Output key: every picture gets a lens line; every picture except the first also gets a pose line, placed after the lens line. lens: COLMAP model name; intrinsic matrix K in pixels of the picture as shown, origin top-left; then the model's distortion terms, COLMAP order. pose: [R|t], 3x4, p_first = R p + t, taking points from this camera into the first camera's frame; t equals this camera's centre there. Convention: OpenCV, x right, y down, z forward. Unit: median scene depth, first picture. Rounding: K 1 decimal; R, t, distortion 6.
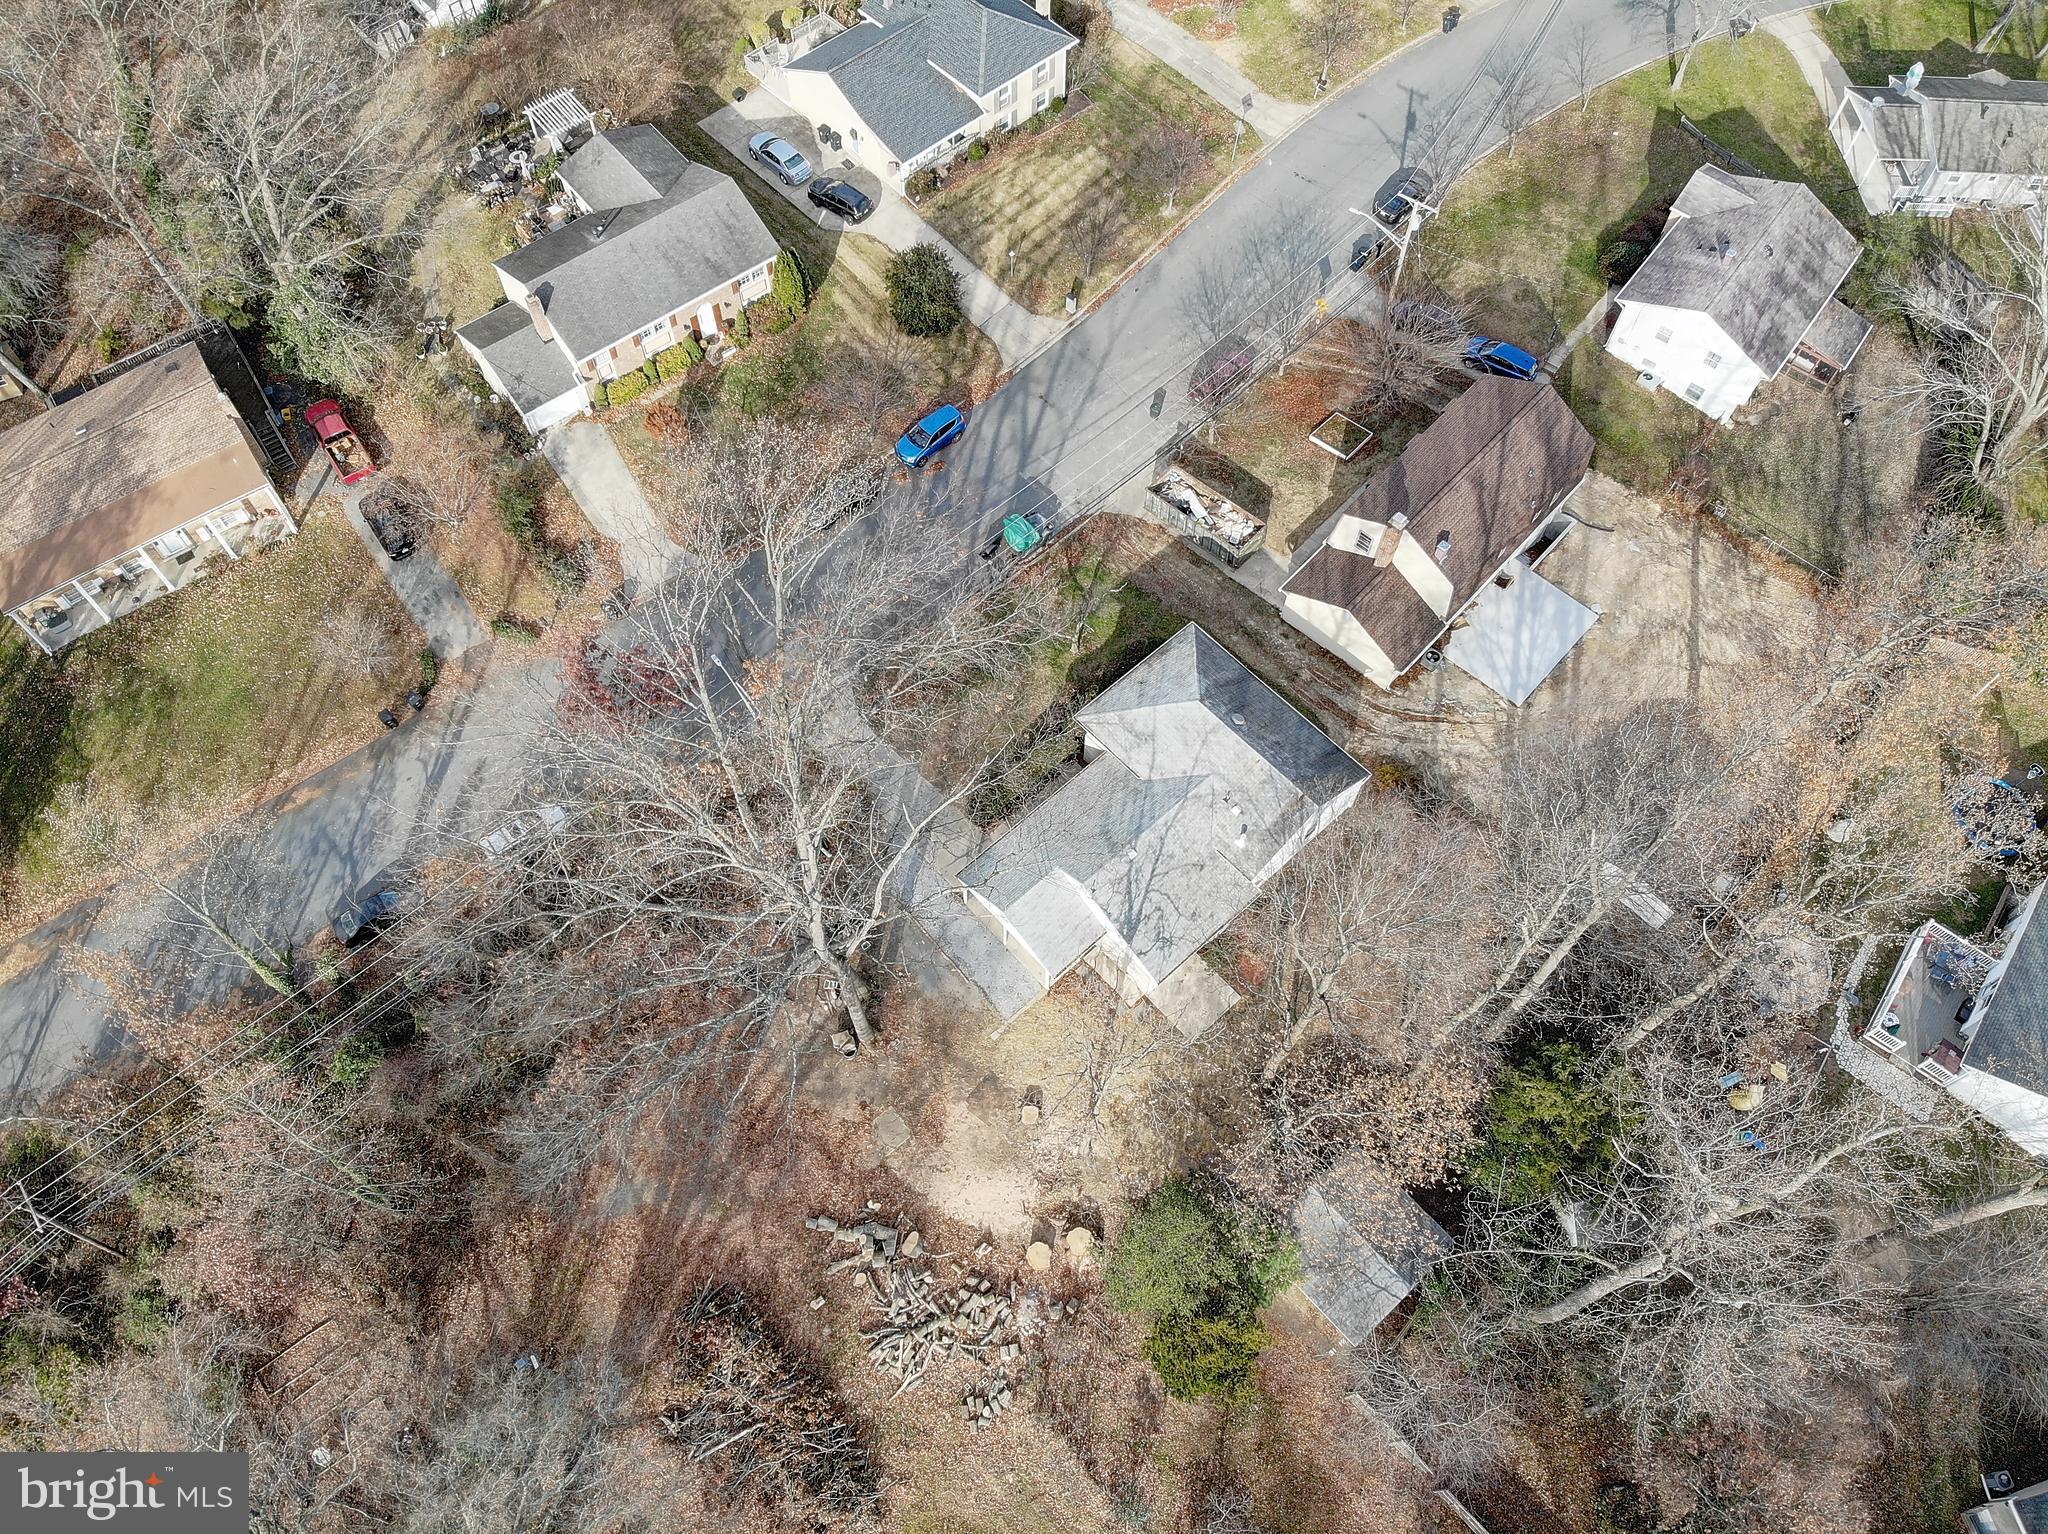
lens RADIAL K [[1431.9, 0, 1022.5], [0, 1431.9, 831.7], [0, 0, 1]] dist [0.064292, -0.154554]
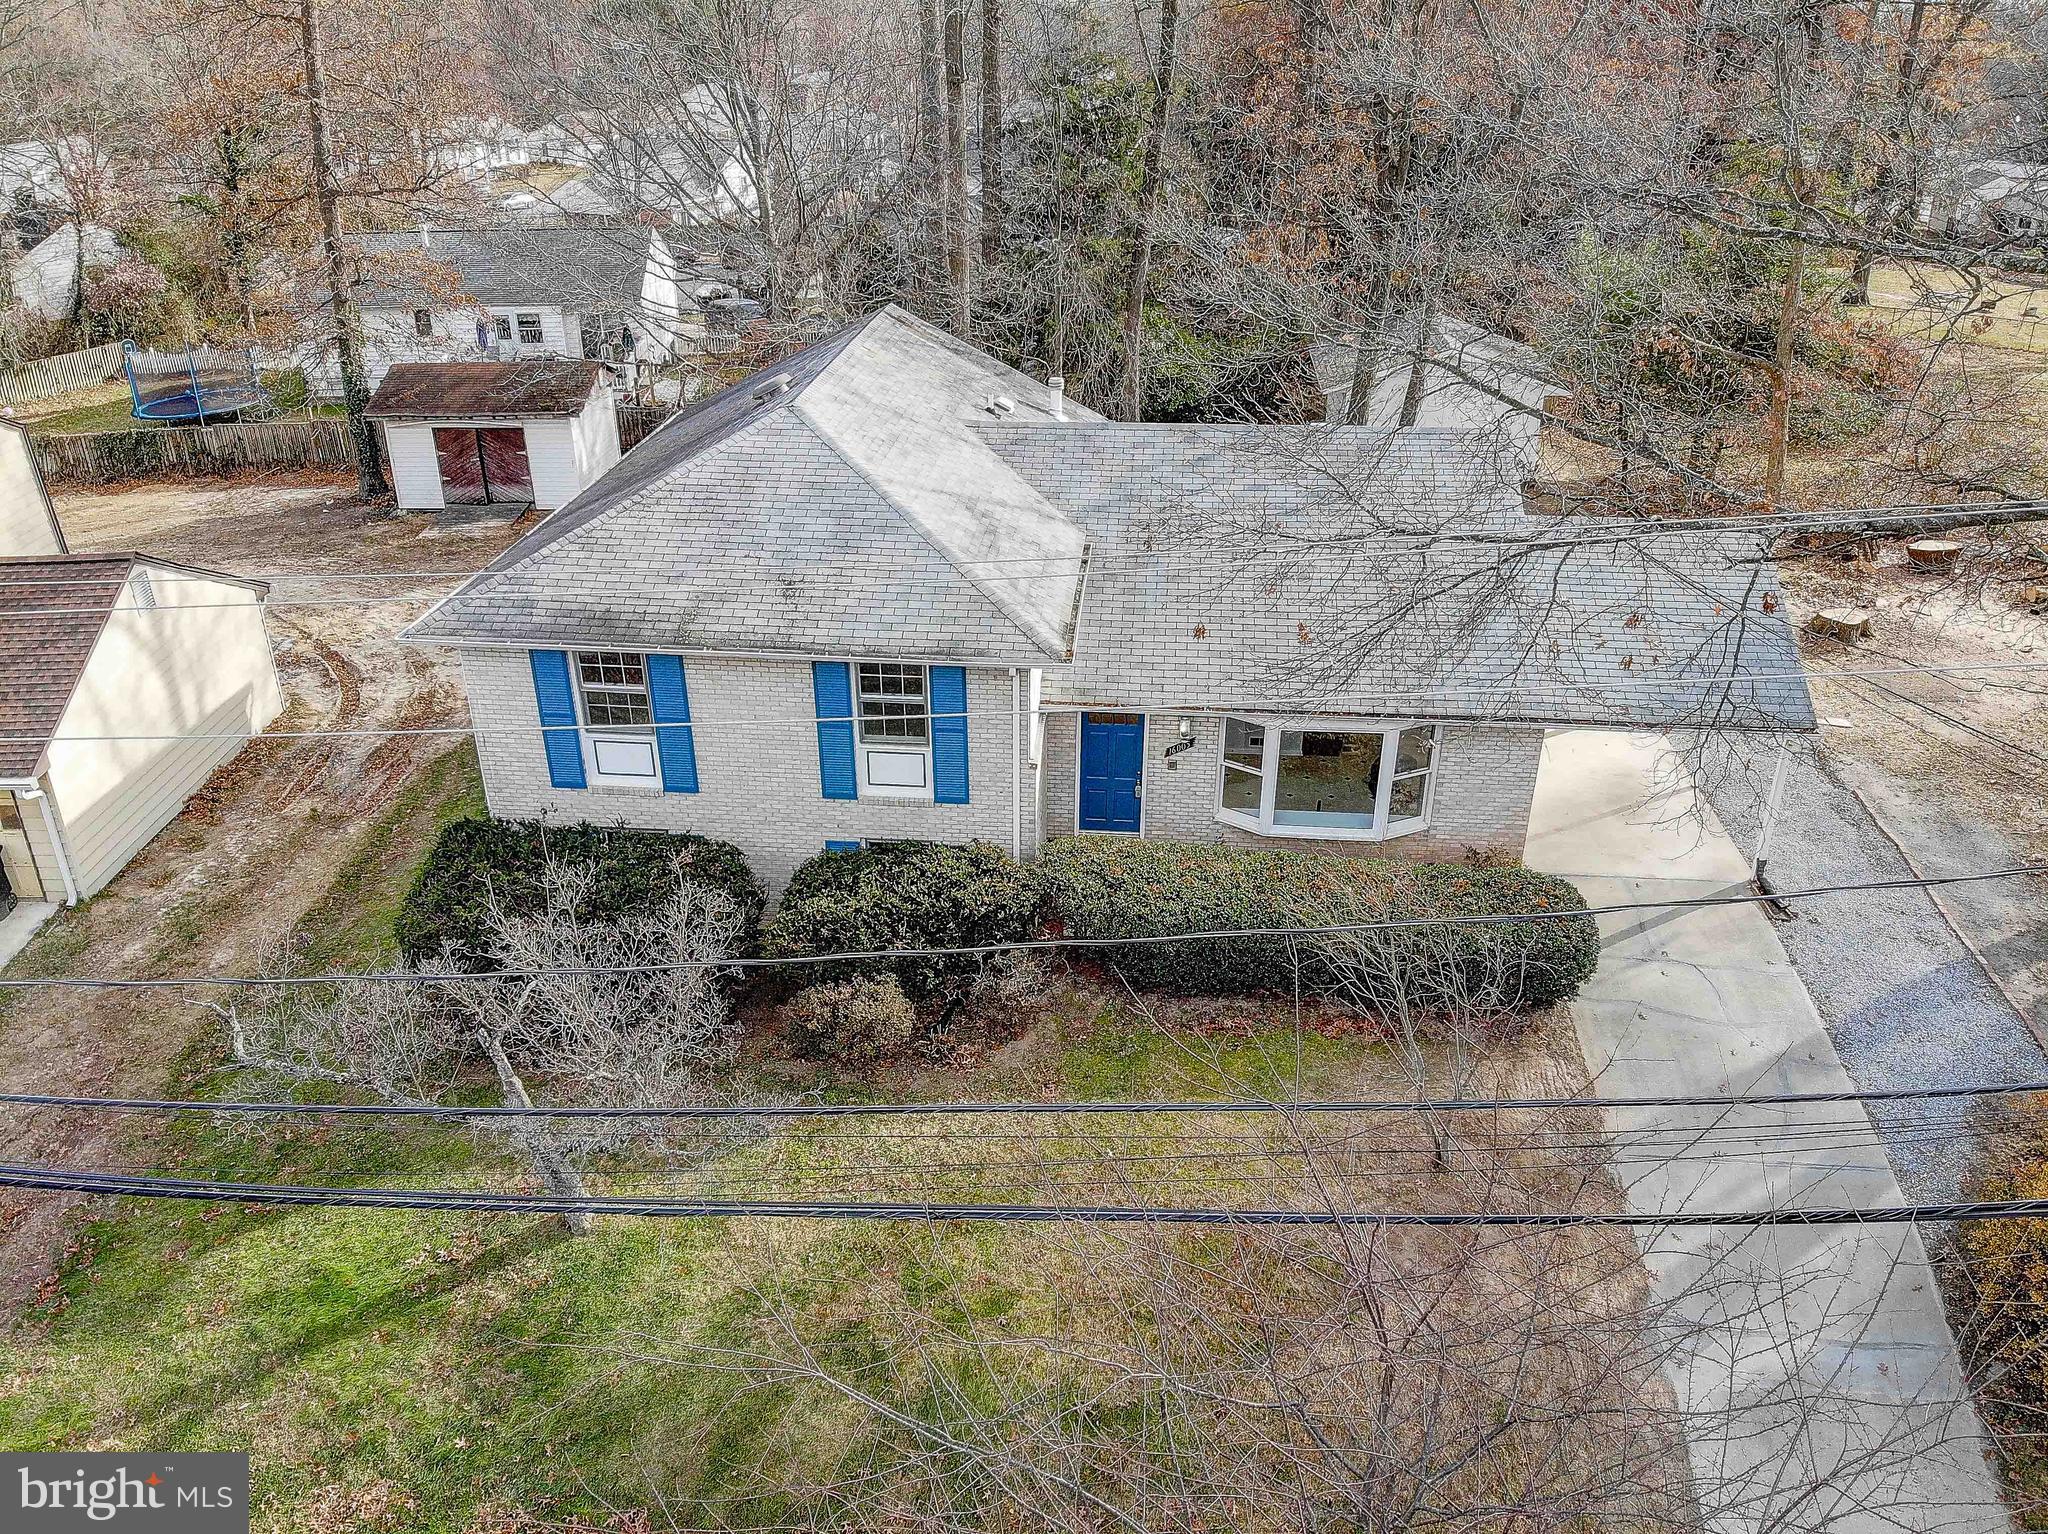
lens RADIAL K [[1500.5, 0, 1021.8], [0, 1500.5, 778.0], [0, 0, 1]] dist [0.059322, -0.178562]
pose [[-0.665811, -0.340411, 0.663940, -0.126392], [0.673138, 0.109783, 0.731323, -0.249720], [-0.321840, 0.933846, 0.156049, 0.905180]]
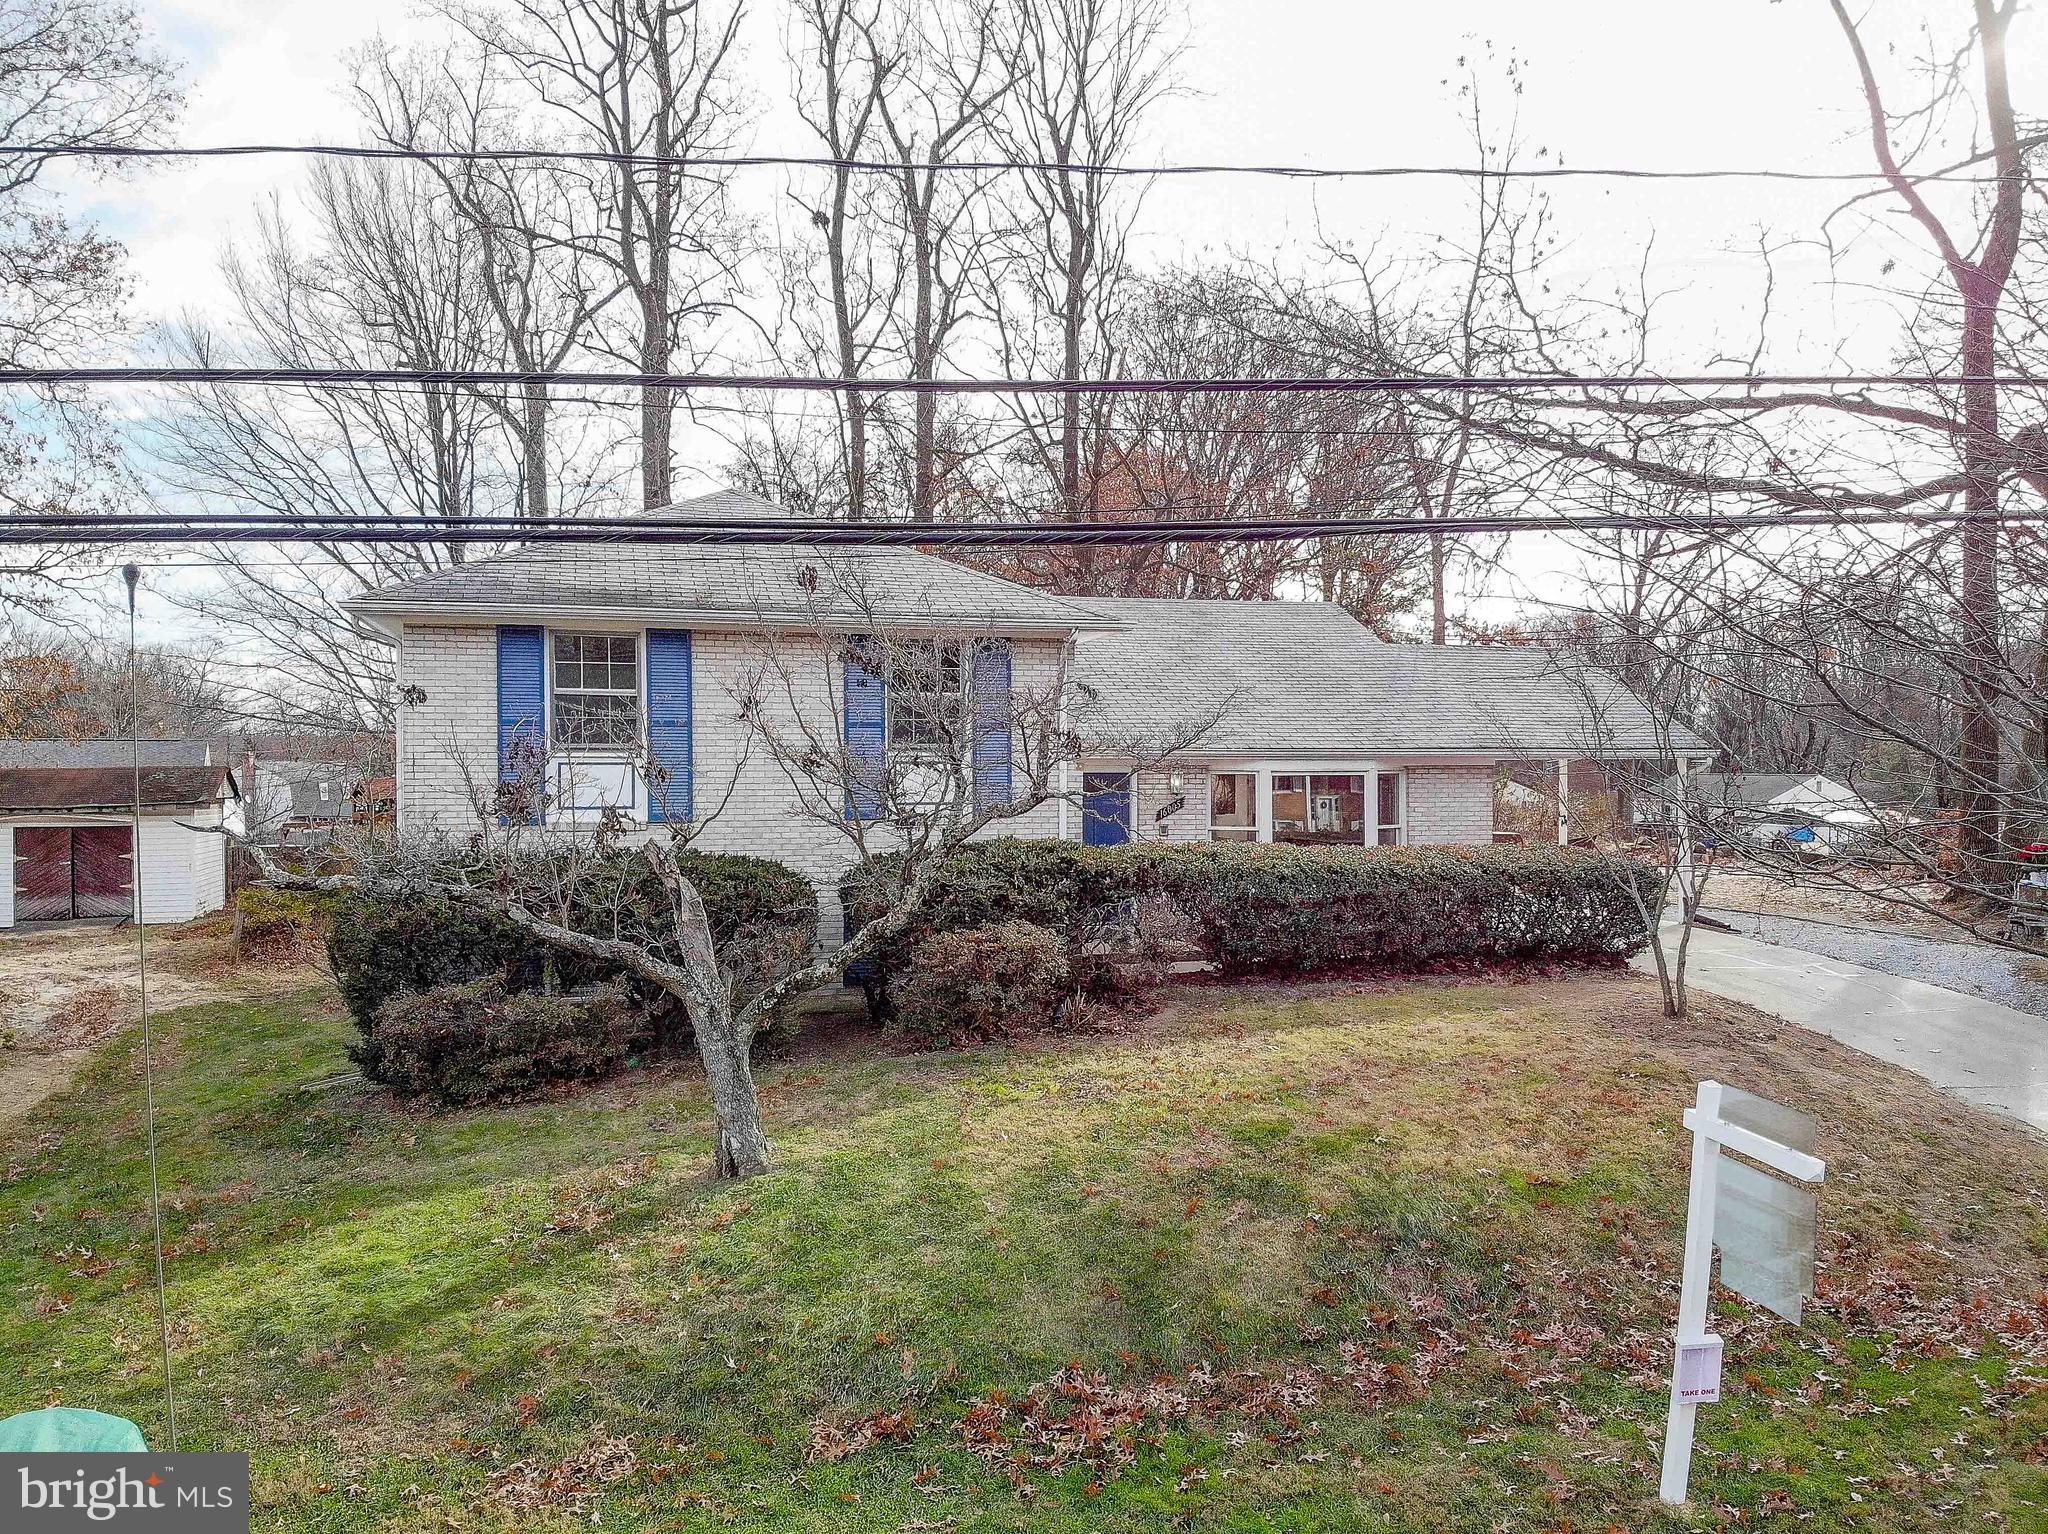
lens RADIAL K [[1500.5, 0, 1021.8], [0, 1500.5, 778.0], [0, 0, 1]] dist [0.059322, -0.178562]
pose [[-0.892067, -0.005071, 0.451875, -0.055196], [0.407763, 0.421998, 0.809720, -0.253895], [-0.194796, 0.906583, -0.374383, 1.032981]]
